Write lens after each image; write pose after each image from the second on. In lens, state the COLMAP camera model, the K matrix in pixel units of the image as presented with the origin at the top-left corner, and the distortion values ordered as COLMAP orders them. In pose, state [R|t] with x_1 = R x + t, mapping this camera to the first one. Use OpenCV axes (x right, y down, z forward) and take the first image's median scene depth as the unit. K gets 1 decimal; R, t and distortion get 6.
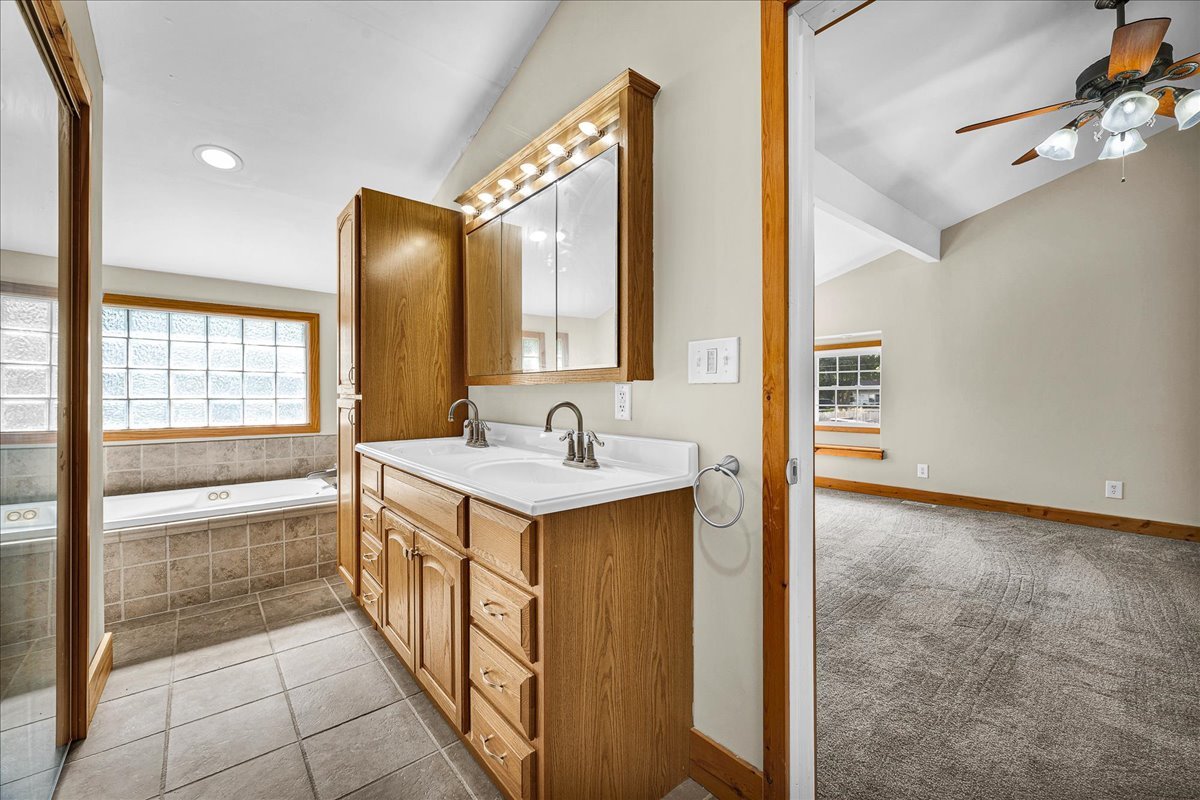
lens RADIAL K [[481.9, 0, 596.1], [0, 481.9, 396.7], [0, 0, 1]] dist [0.002081, 0.000338]
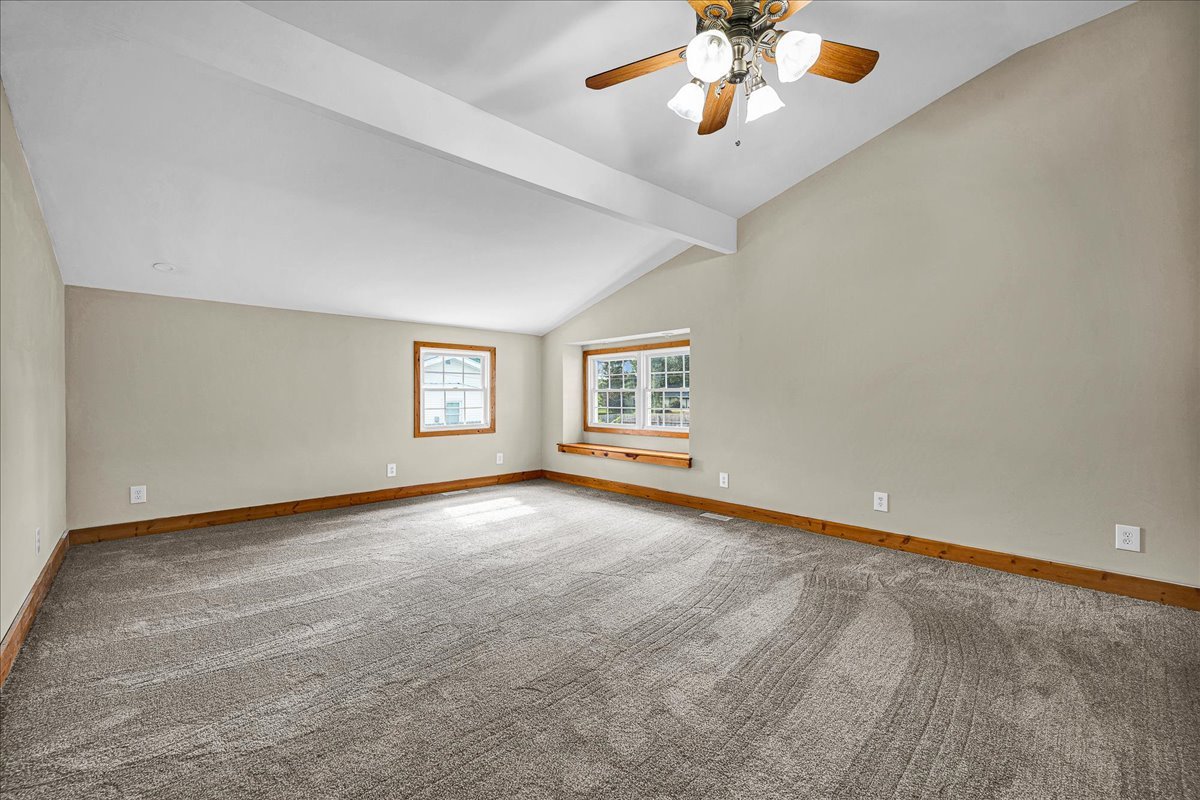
lens RADIAL K [[481.9, 0, 605.1], [0, 481.9, 397.3], [0, 0, 1]] dist [0.002081, 0.000338]
pose [[0.998729, -0.001644, 0.050384, 0.455691], [0.001581, 0.999998, 0.001297, -0.007479], [-0.050386, -0.001216, 0.998729, 0.101702]]
